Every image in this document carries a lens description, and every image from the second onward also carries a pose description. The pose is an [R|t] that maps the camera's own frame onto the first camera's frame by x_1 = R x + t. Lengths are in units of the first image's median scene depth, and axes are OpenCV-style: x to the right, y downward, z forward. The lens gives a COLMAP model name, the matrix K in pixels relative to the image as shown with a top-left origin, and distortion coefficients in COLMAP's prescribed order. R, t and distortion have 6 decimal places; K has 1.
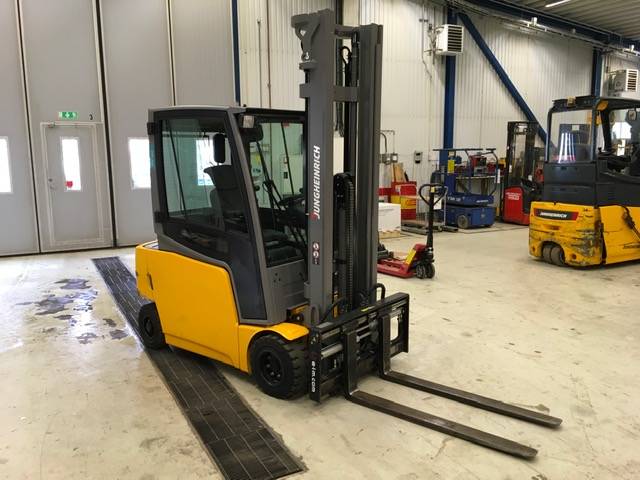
lens RADIAL K [[543.0, 0, 320.0], [0, 543.0, 240.0], [0, 0, 1]] dist [0.092668, -0.119076]
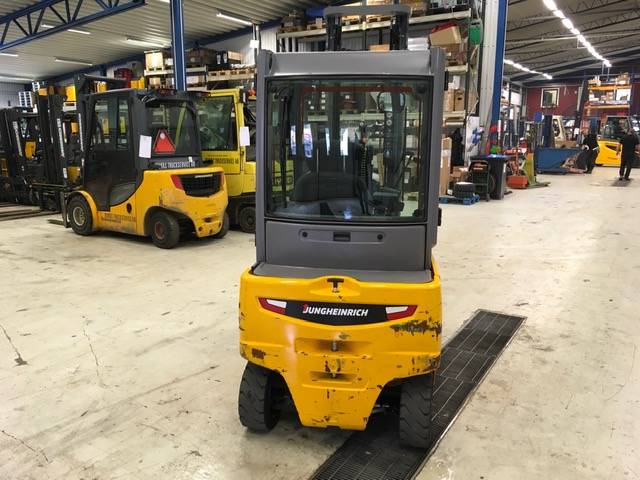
lens RADIAL K [[543.0, 0, 320.0], [0, 543.0, 240.0], [0, 0, 1]] dist [0.092668, -0.119076]
pose [[-0.514282, -0.153637, 0.843748, -0.893197], [0.141587, 0.955113, 0.260216, -0.234730], [-0.845853, 0.253288, -0.469444, 1.635917]]
